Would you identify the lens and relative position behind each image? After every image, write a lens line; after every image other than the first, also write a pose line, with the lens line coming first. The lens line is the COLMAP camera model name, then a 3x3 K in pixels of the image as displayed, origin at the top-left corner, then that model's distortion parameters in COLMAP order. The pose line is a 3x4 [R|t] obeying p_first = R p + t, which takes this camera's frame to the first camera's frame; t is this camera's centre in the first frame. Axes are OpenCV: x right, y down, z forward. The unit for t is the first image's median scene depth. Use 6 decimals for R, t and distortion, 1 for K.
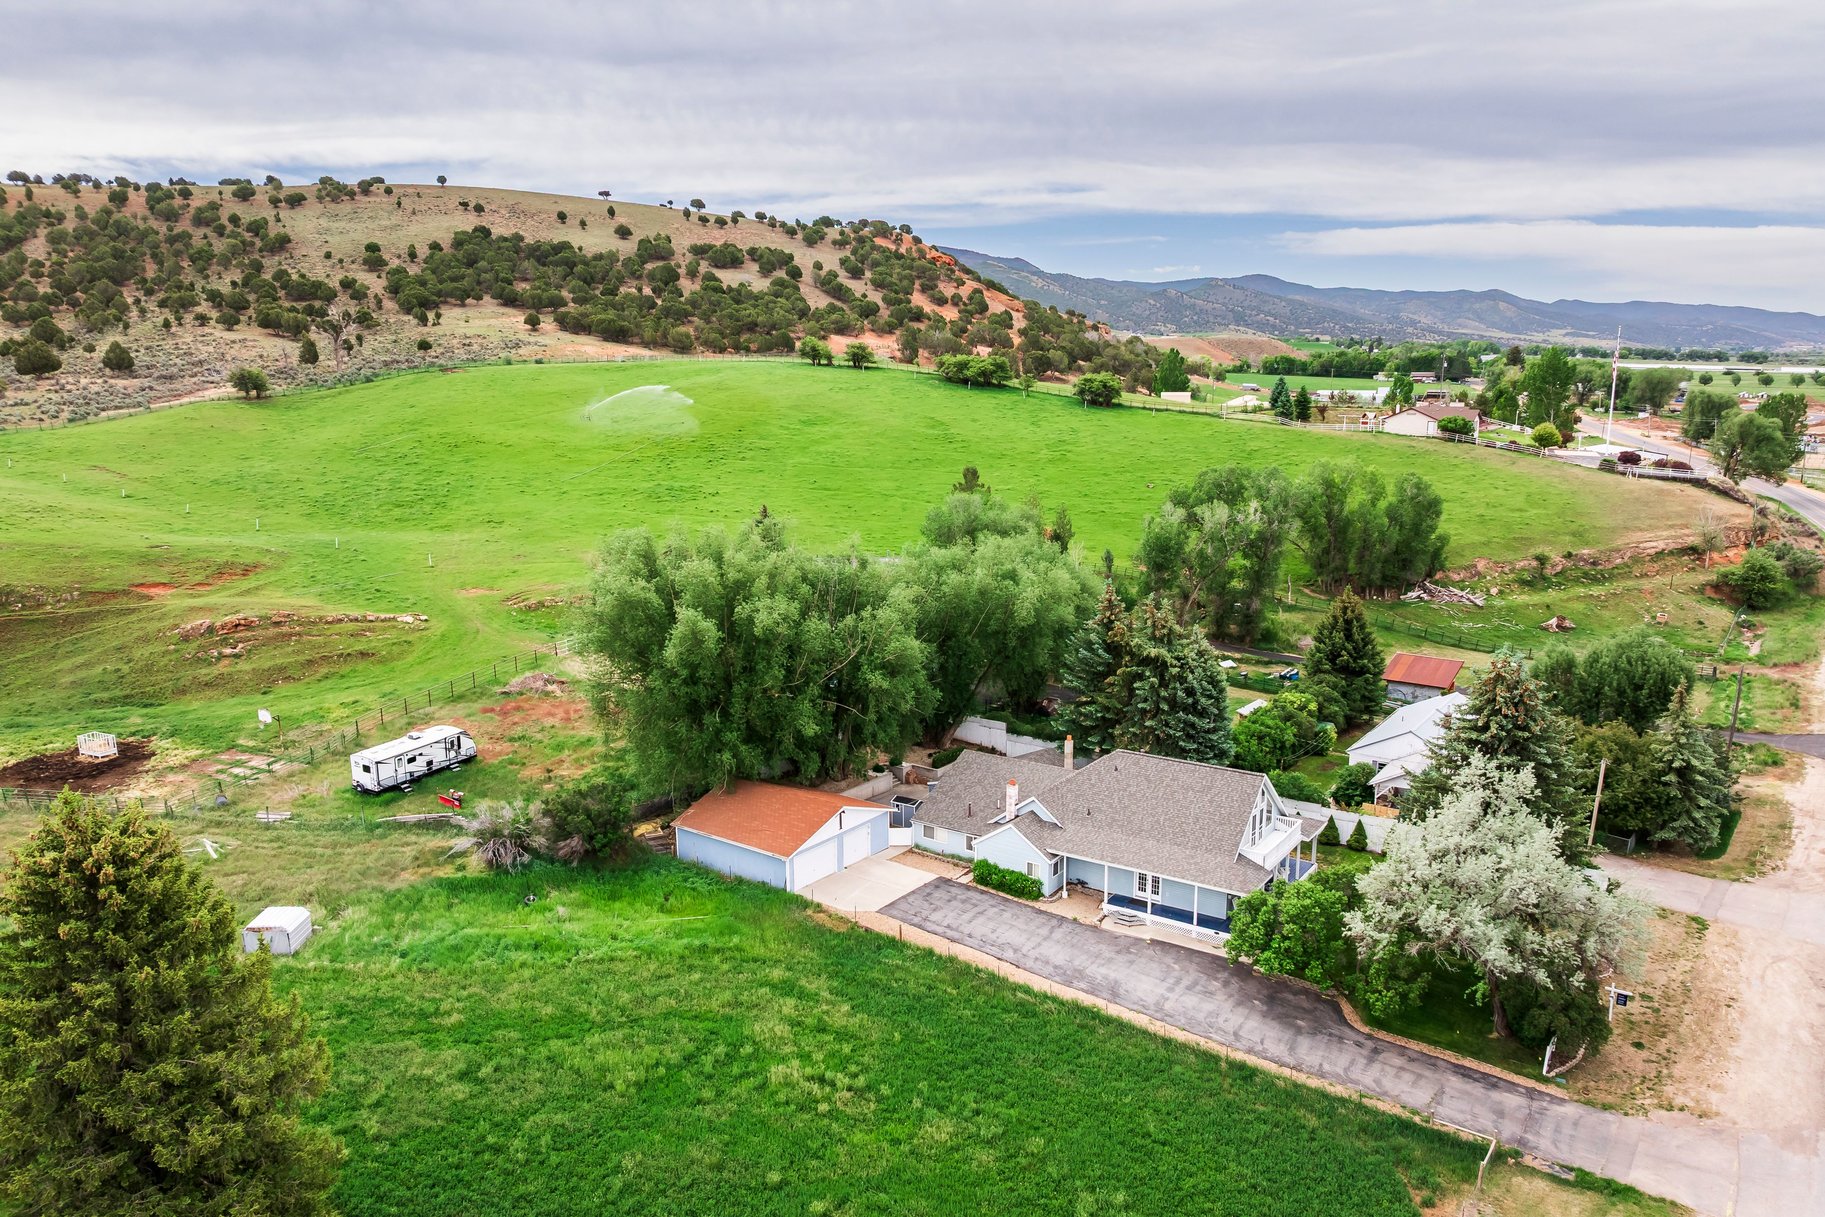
lens RADIAL K [[1309.1, 0, 912.3], [0, 1309.1, 627.3], [0, 0, 1]] dist [-0.030099, -0.006774]
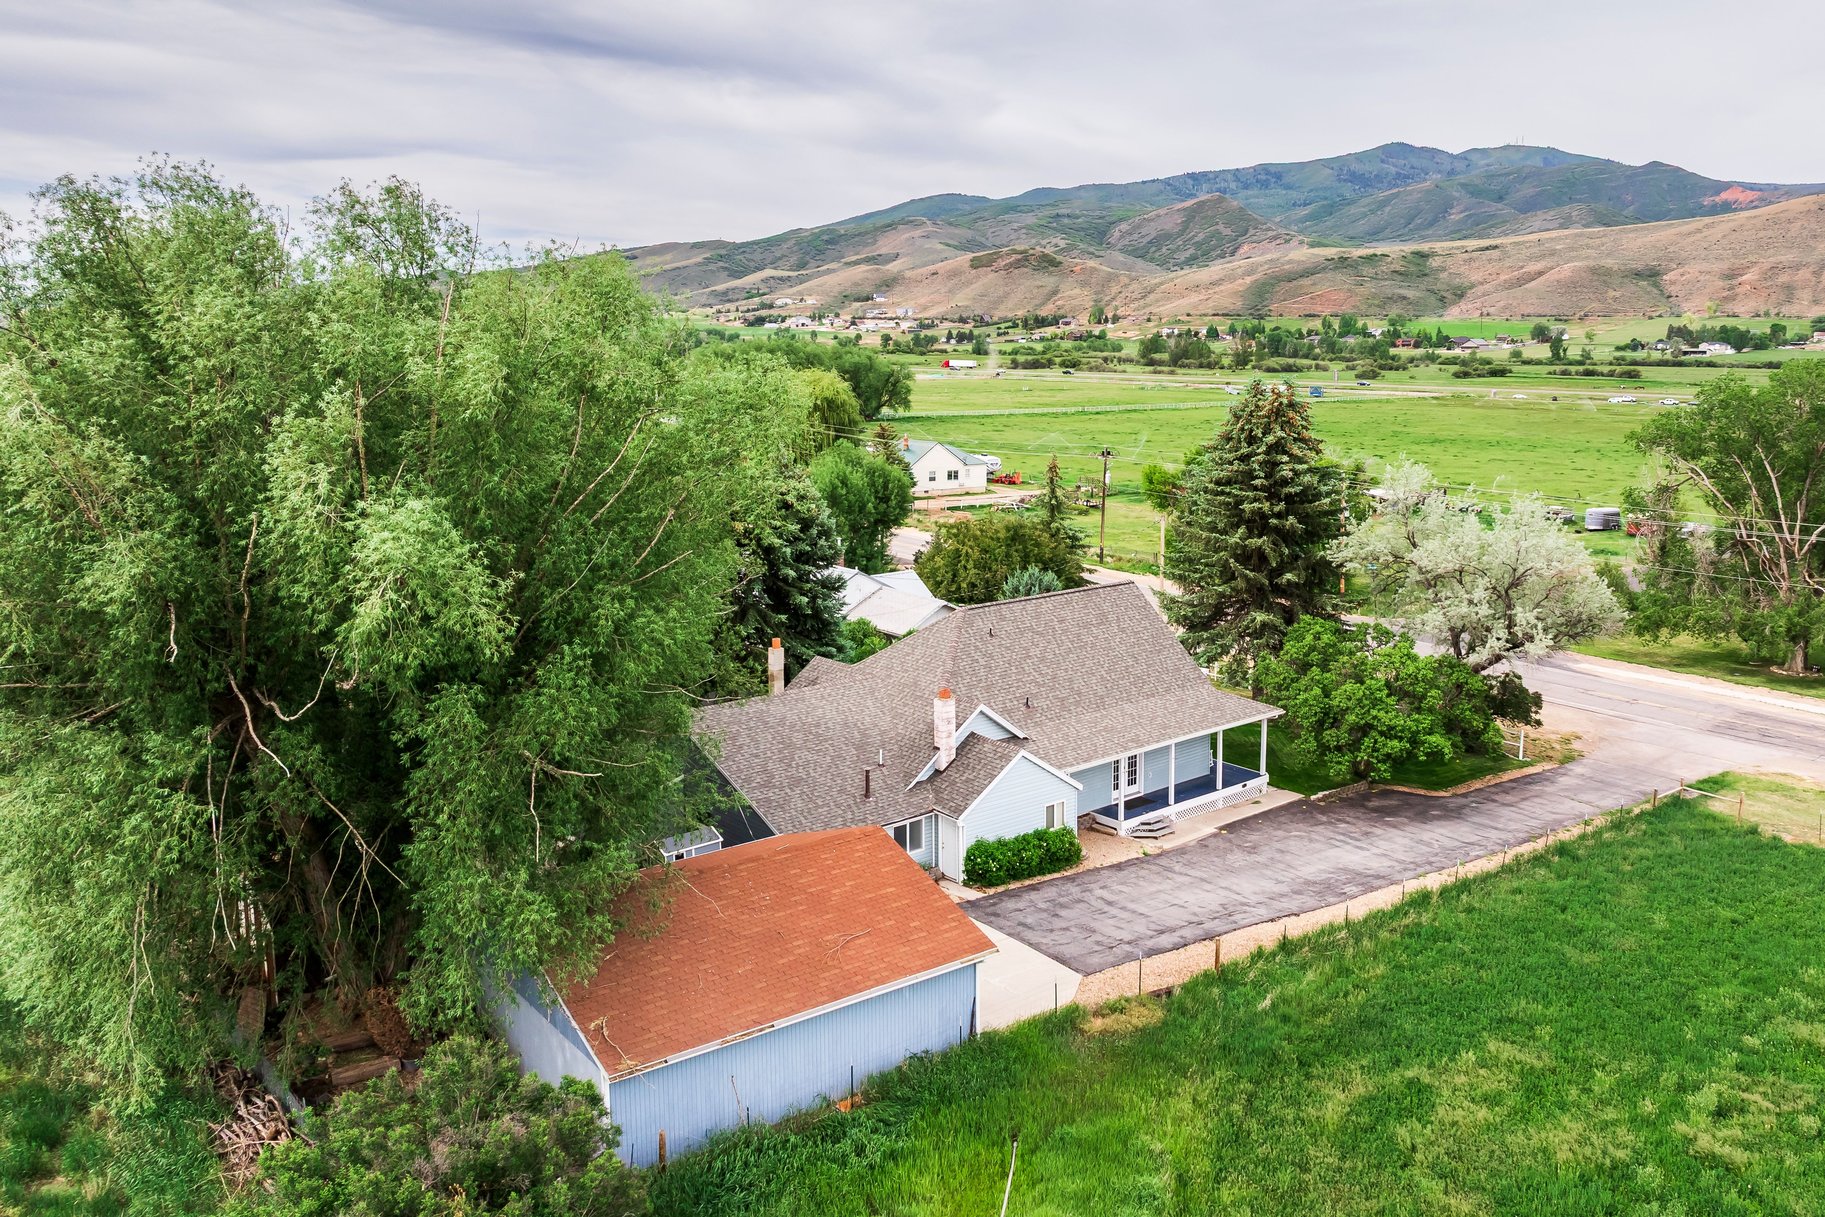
lens RADIAL K [[1484.0, 0, 1017.1], [0, 1484.0, 502.8], [0, 0, 1]] dist [-0.014244, -0.001470]
pose [[0.230892, -0.105334, 0.967261, -0.509675], [0.197801, 0.978445, 0.059335, 0.010294], [-0.952661, 0.177625, 0.246751, 0.811925]]
